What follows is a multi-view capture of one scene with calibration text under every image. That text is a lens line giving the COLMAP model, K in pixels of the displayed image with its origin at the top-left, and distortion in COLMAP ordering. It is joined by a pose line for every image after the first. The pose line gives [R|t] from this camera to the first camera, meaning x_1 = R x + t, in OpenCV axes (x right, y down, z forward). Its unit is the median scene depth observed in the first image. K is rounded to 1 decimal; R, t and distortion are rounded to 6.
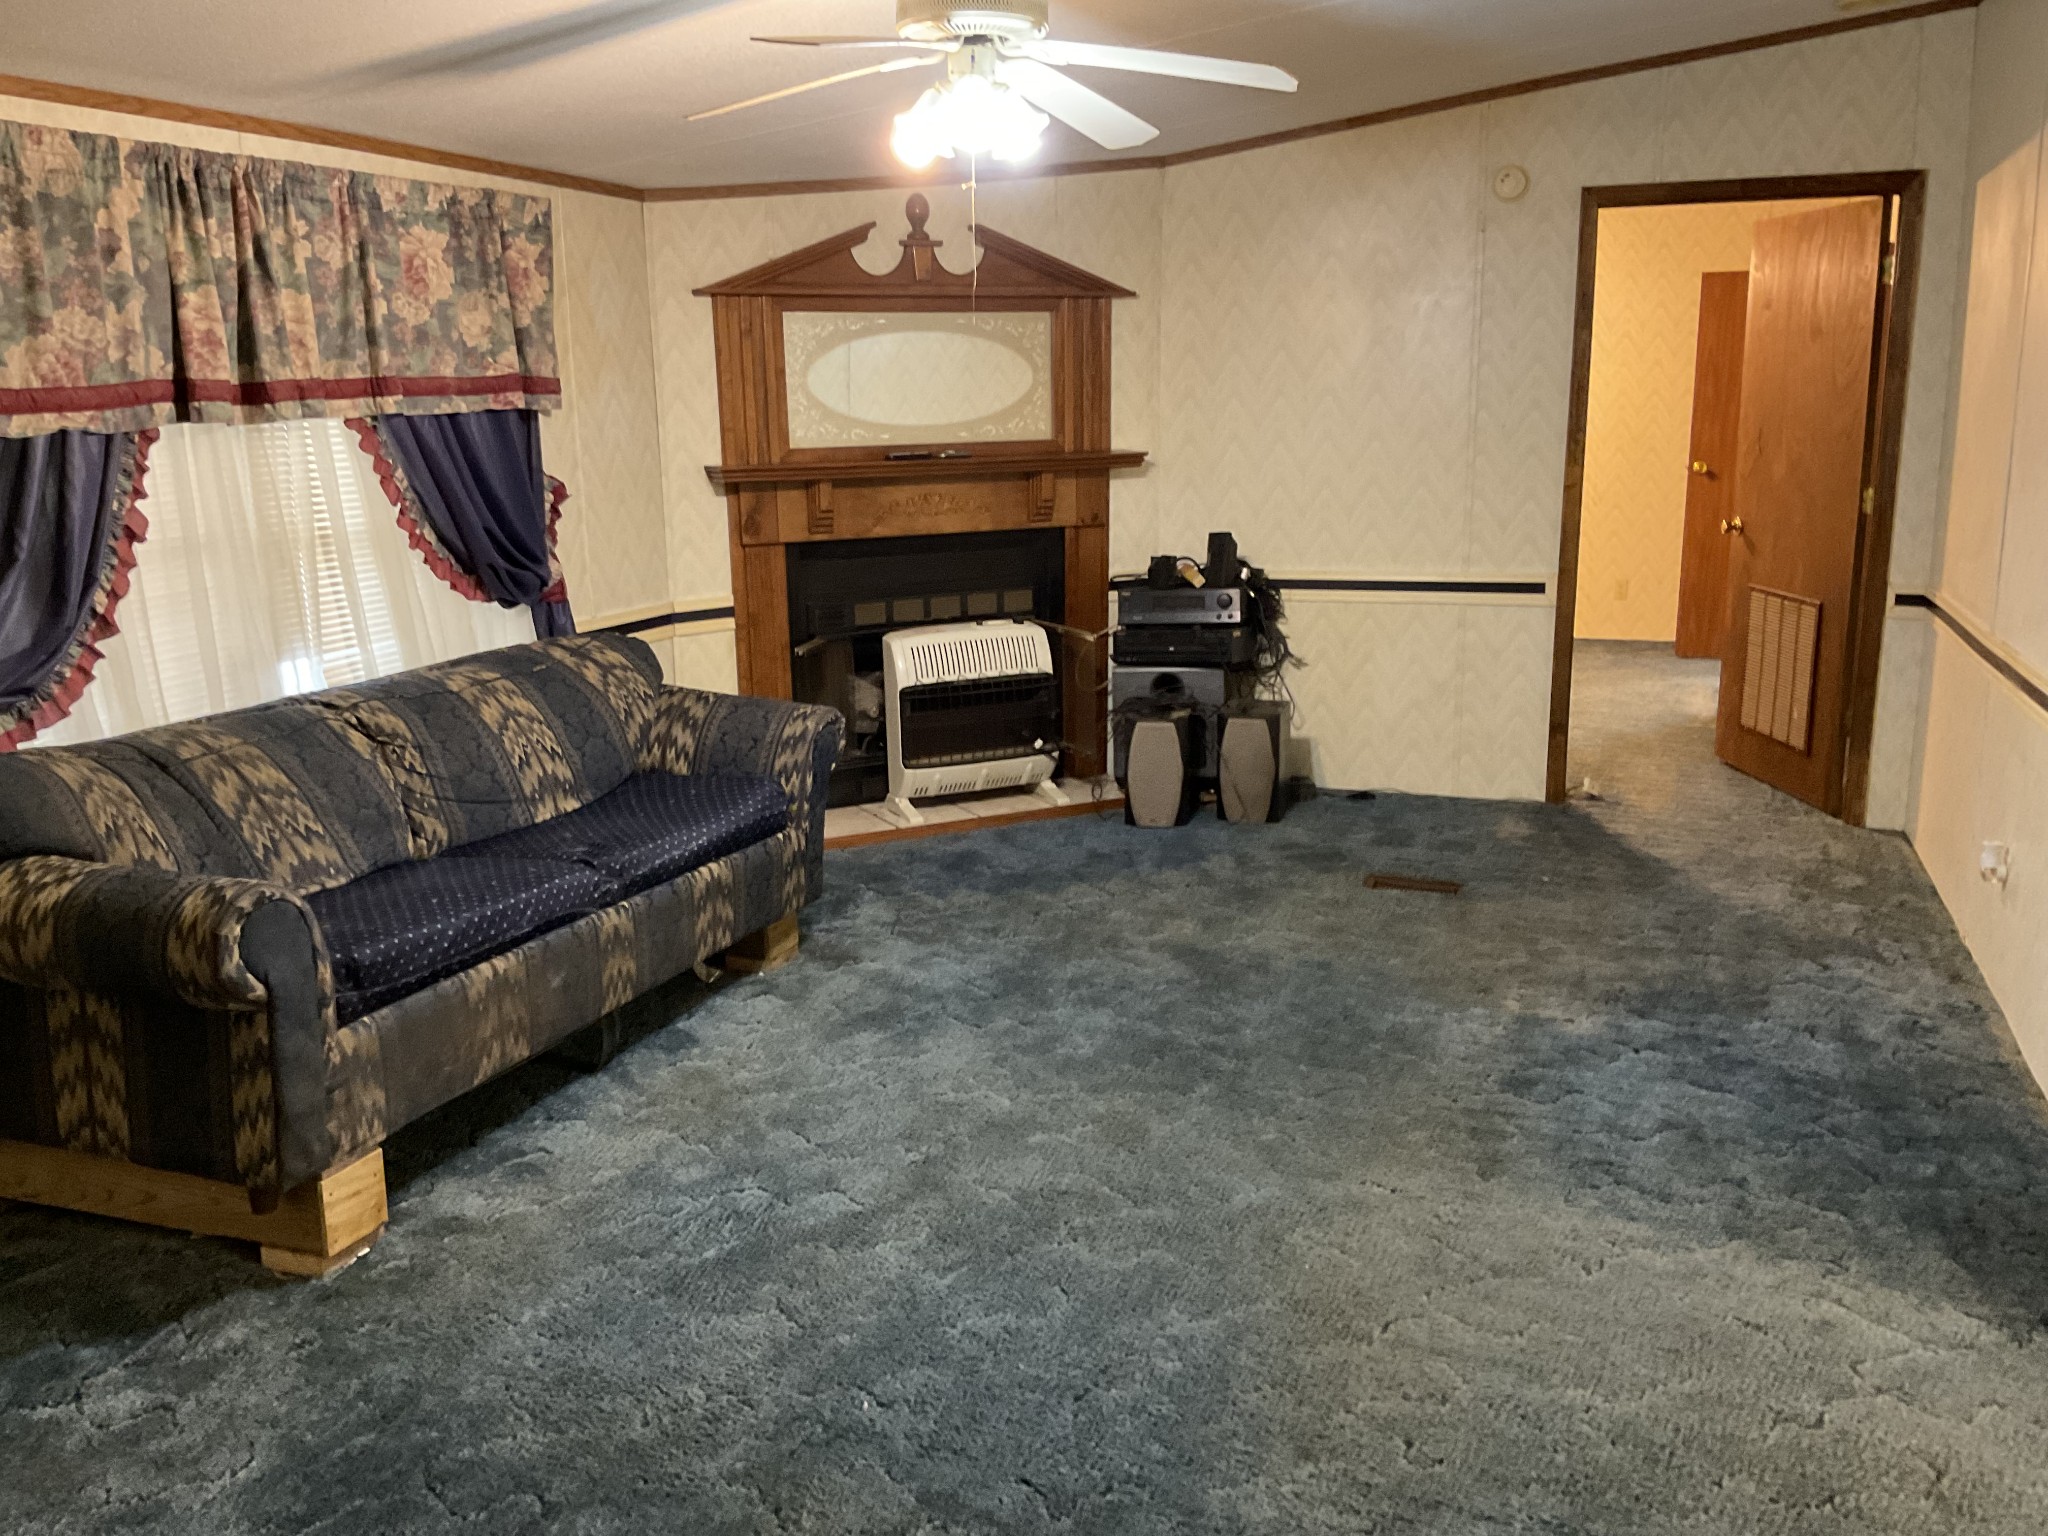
lens RADIAL K [[1691.8, 0, 1007.3], [0, 1691.8, 752.6], [0, 0, 1]] dist [0.107033, -0.213451]
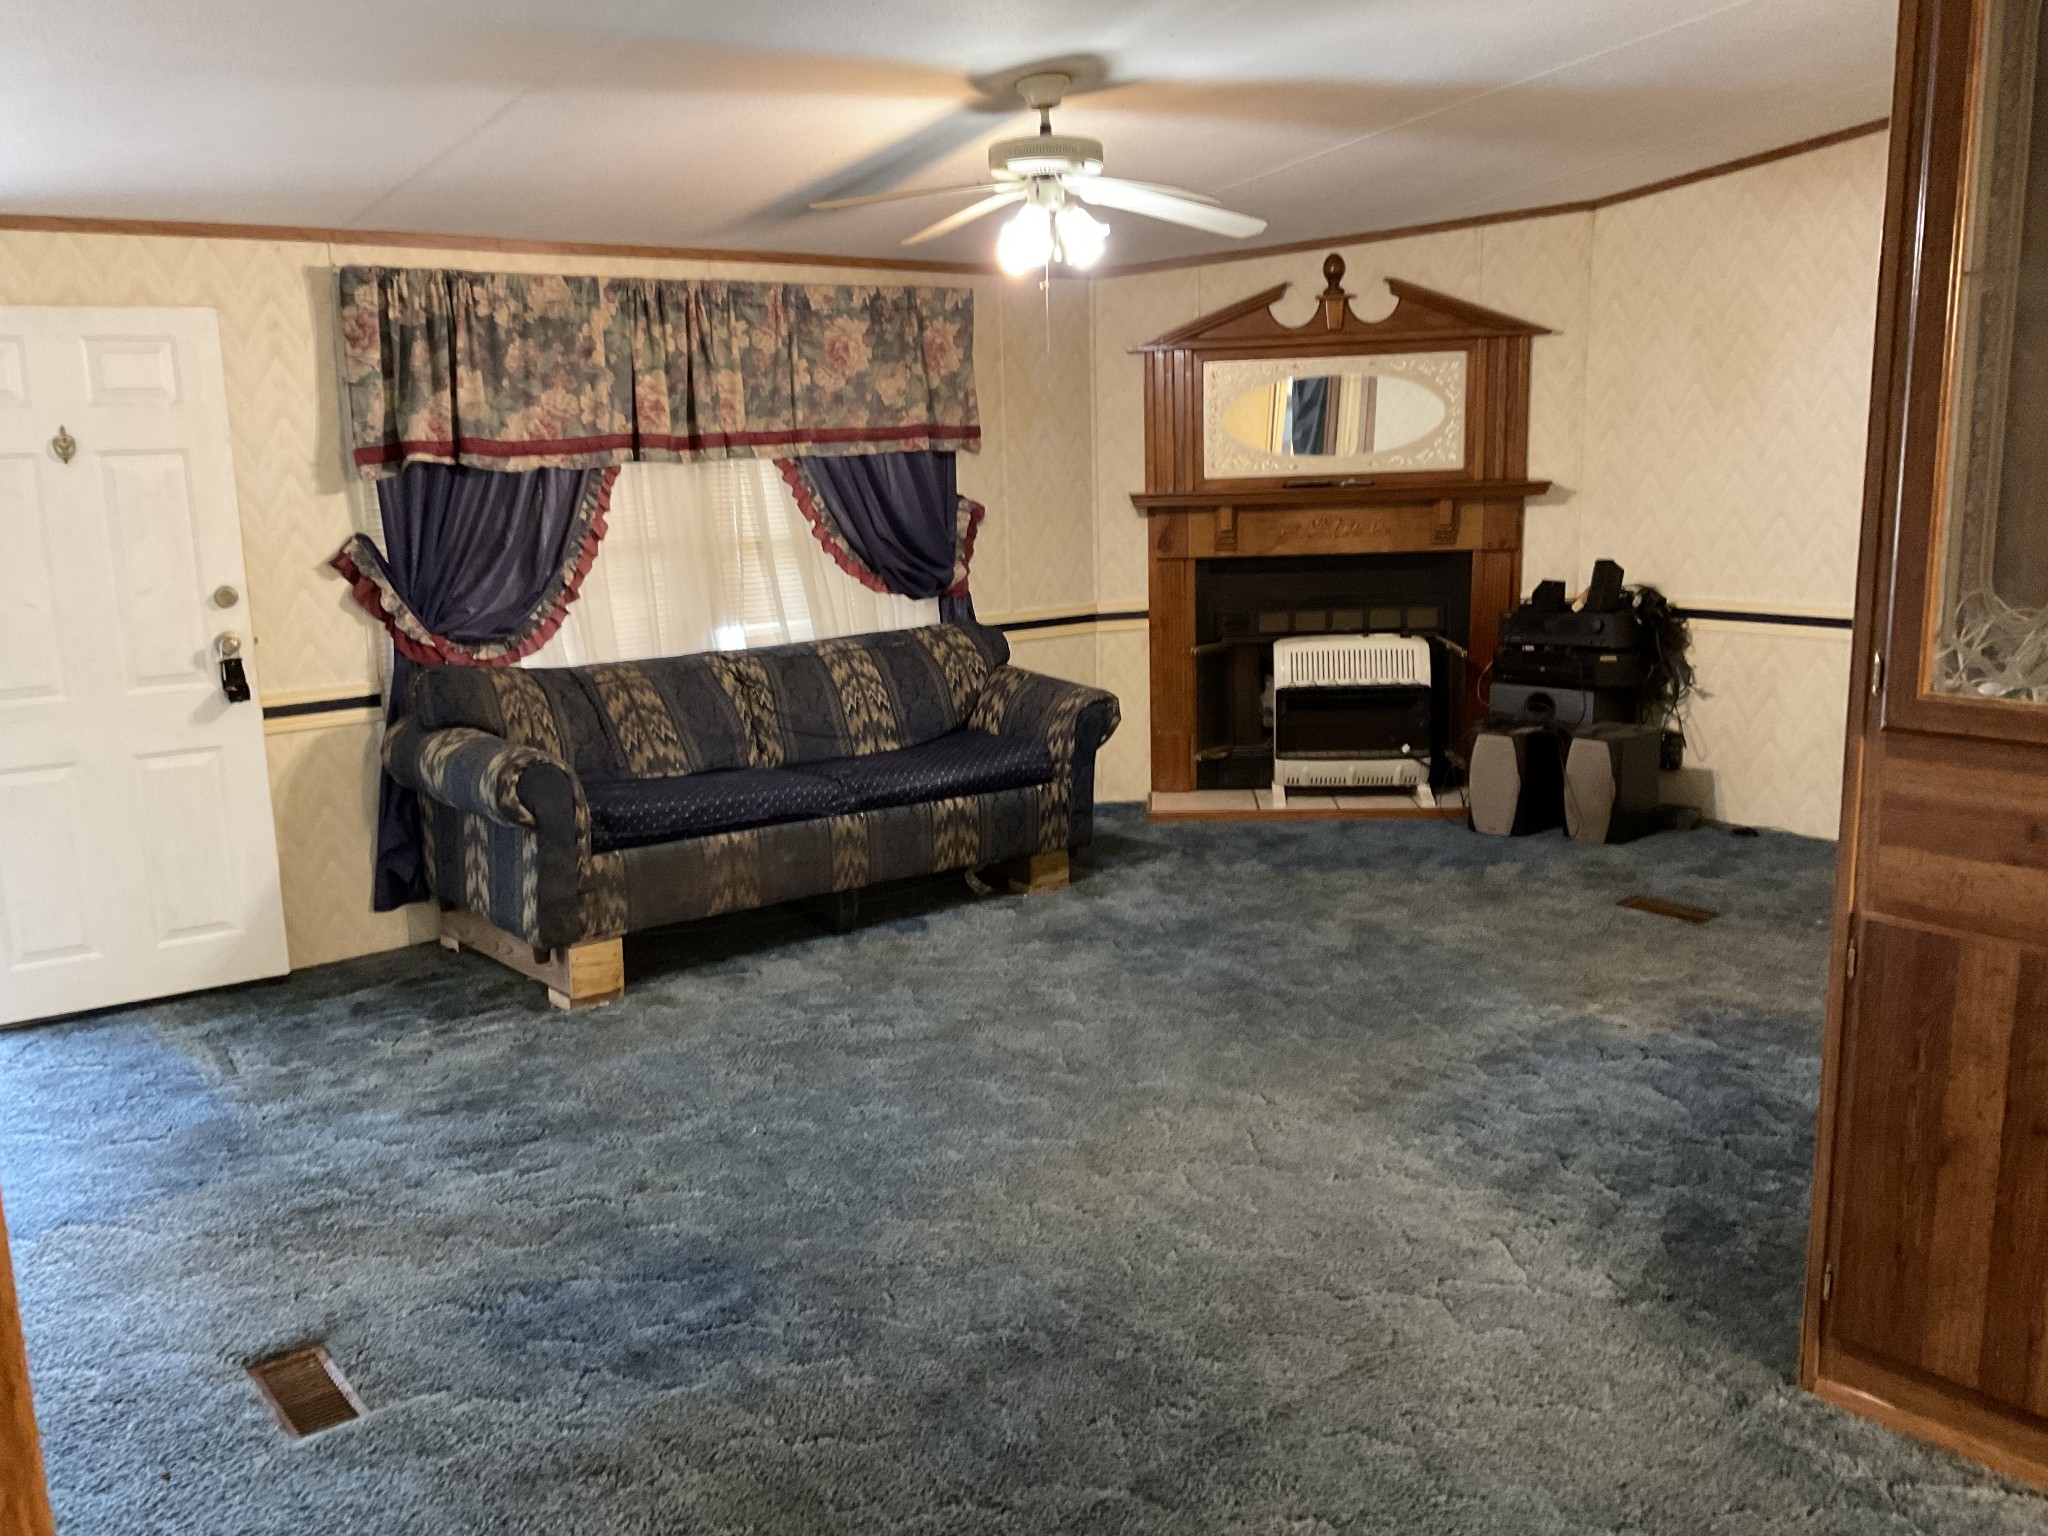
lens RADIAL K [[1691.8, 0, 1007.3], [0, 1691.8, 752.6], [0, 0, 1]] dist [0.107033, -0.213451]
pose [[0.857552, 0.087052, -0.506978, 0.493332], [-0.093613, 0.995529, 0.012594, 0.010398], [0.505808, 0.036659, 0.861867, -0.099879]]
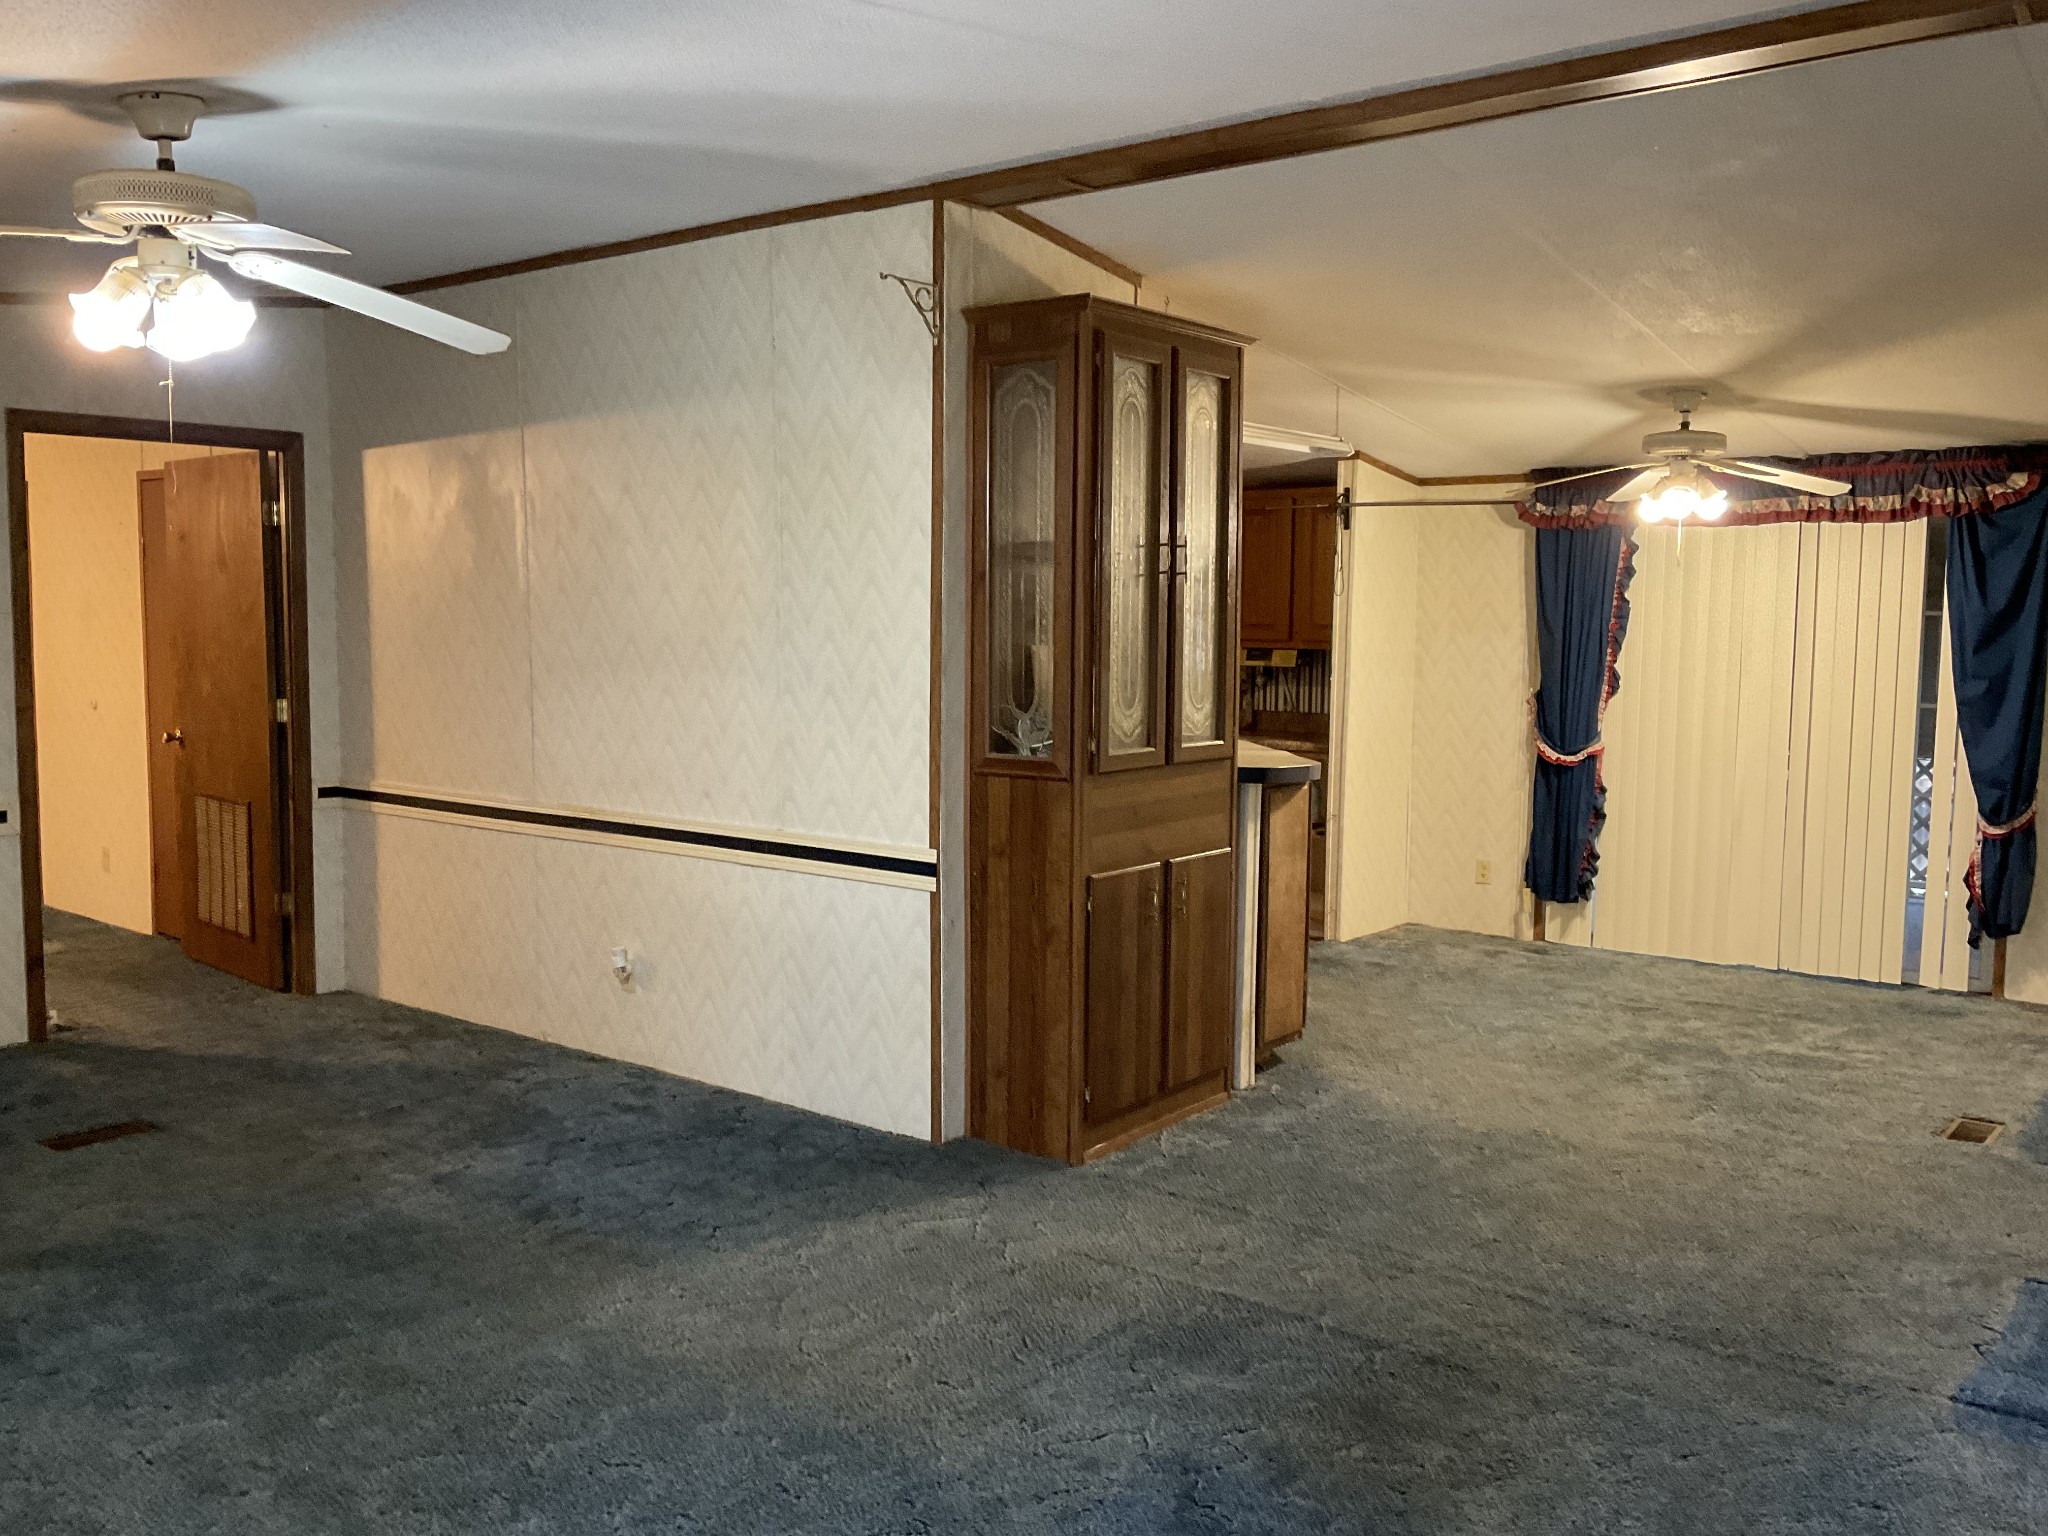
lens RADIAL K [[1691.8, 0, 1007.3], [0, 1691.8, 752.6], [0, 0, 1]] dist [0.107033, -0.213451]
pose [[0.304219, -0.063604, 0.950476, -0.577275], [0.184427, 0.982823, 0.006739, -0.049712], [-0.934579, 0.173244, 0.310724, 0.258849]]
